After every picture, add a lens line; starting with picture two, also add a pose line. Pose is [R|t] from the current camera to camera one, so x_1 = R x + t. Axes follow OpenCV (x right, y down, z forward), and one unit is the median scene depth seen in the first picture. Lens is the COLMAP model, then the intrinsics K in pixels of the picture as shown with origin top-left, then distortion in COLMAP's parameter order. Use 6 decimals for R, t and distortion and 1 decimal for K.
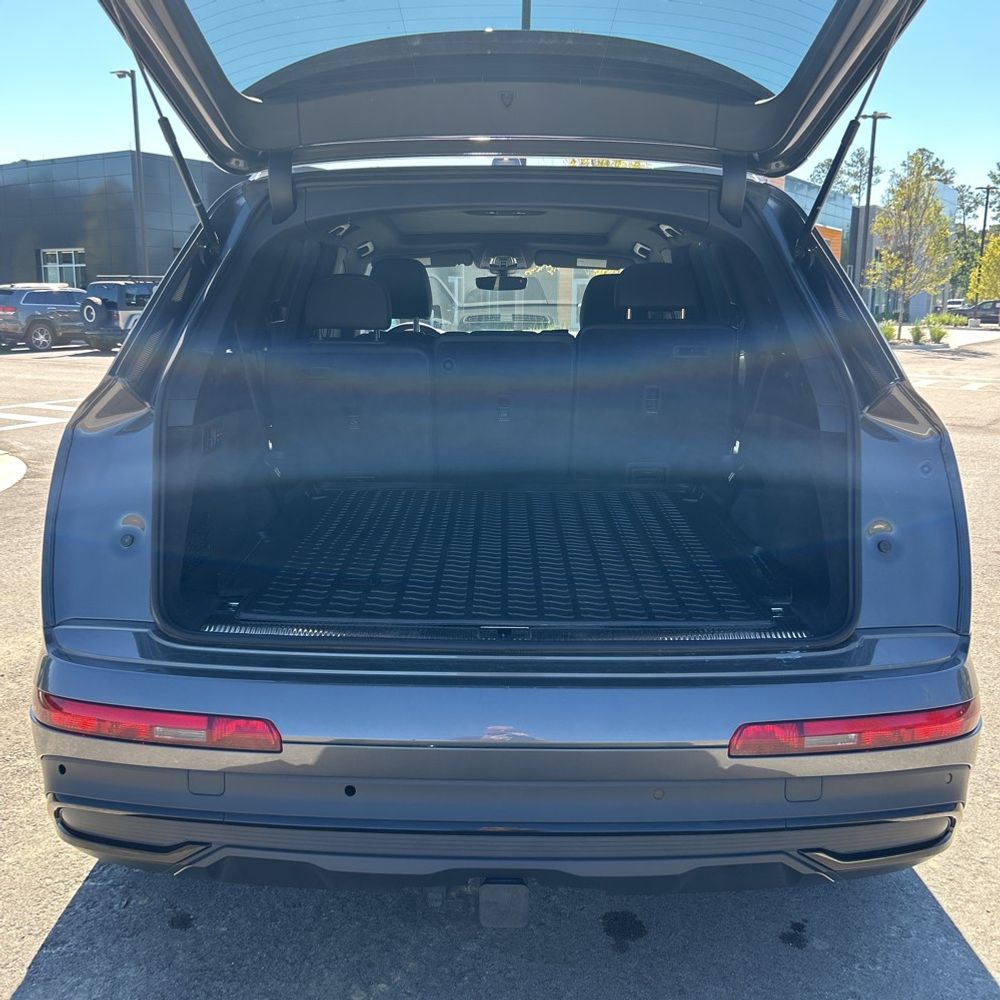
lens RADIAL K [[998.6, 0, 491.2], [0, 998.6, 506.5], [0, 0, 1]] dist [0.018351, 0.000000]
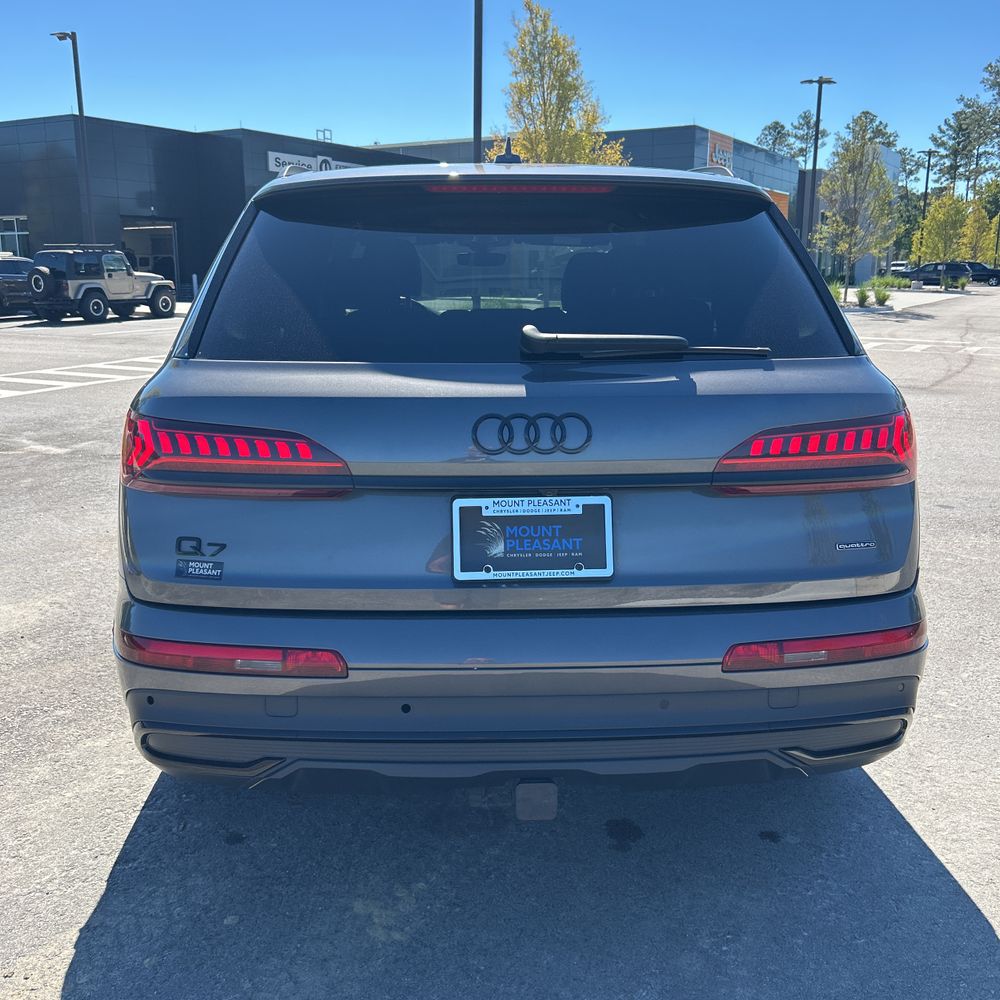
lens RADIAL K [[998.6, 0, 492.7], [0, 998.6, 502.2], [0, 0, 1]] dist [0.018351, 0.000000]
pose [[0.998709, -0.018509, 0.047304, -0.061423], [0.017110, 0.999409, 0.029819, 0.004624], [-0.047828, -0.028971, 0.998435, -0.120276]]
